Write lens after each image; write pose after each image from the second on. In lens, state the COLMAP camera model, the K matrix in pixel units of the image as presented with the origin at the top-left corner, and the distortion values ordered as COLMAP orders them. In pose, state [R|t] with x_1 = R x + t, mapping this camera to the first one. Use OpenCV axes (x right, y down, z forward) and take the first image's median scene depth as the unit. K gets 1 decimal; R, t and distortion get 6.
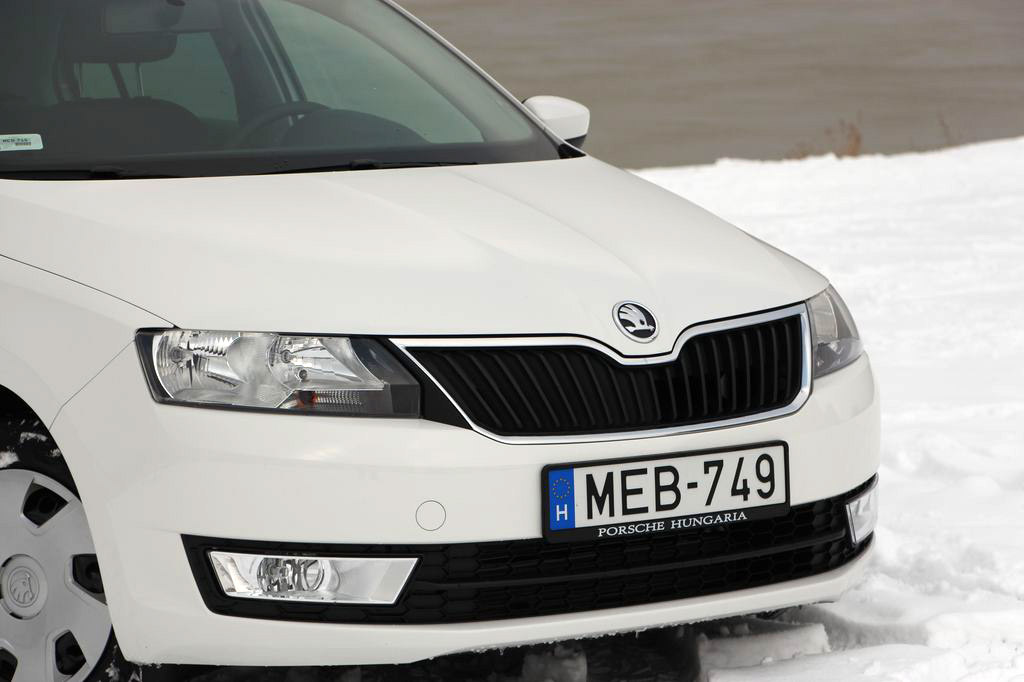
lens RADIAL K [[3507.9, 0, 515.8], [0, 3507.9, 359.6], [0, 0, 1]] dist [0.747050, 1.143493]
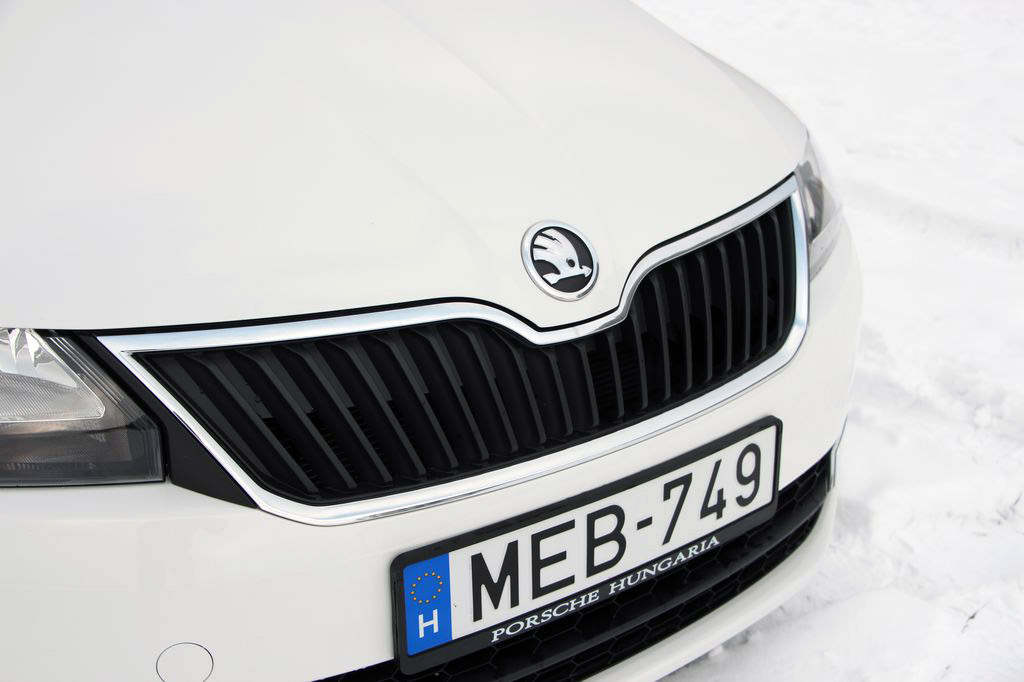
lens RADIAL K [[1245.7, 0, 514.0], [0, 1245.7, 356.0], [0, 0, 1]] dist [0.002642, 0.042814]
pose [[0.999794, 0.007418, 0.018900, 0.022589], [-0.012696, 0.954854, 0.296806, -0.058558], [-0.015845, -0.296984, 0.954751, 0.800675]]
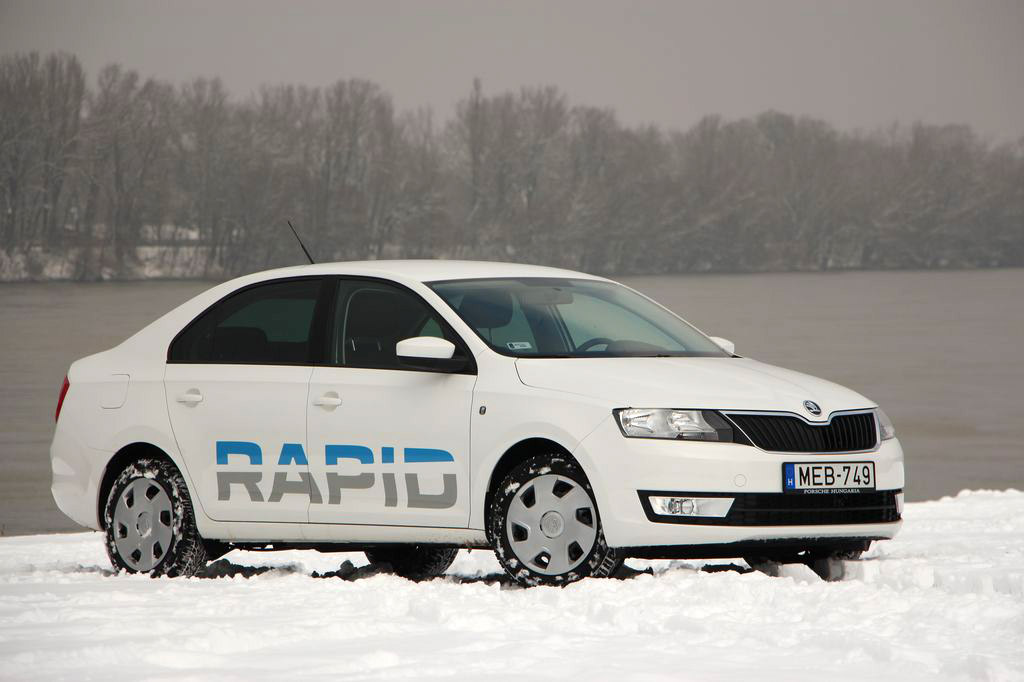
lens RADIAL K [[5041.3, 0, 512.2], [0, 5041.3, 340.2], [0, 0, 1]] dist [1.873666, -0.162050]
pose [[0.993114, -0.000811, 0.117153, -0.579170], [0.015741, 0.991833, -0.126571, 0.380881], [-0.116093, 0.127544, 0.985015, -2.409164]]
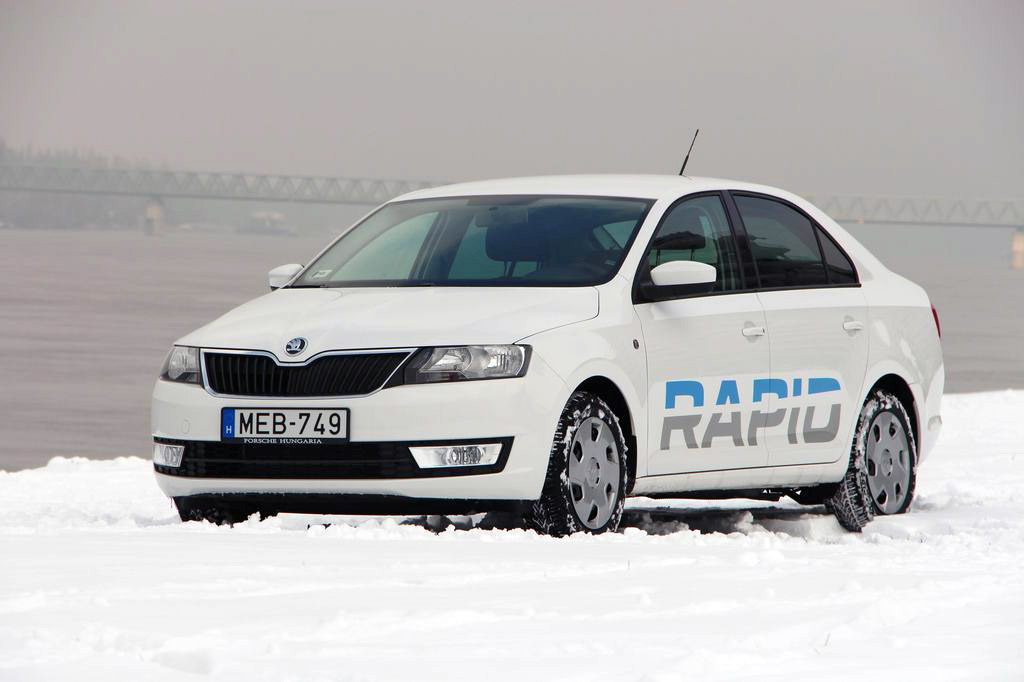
lens RADIAL K [[5701.5, 0, 516.8], [0, 5701.5, 339.7], [0, 0, 1]] dist [2.041512, 11.568517]
pose [[0.458886, 0.008542, -0.888454, 3.168146], [-0.102035, 0.993845, -0.043146, 0.120413], [0.882617, 0.110453, 0.456933, -0.454083]]
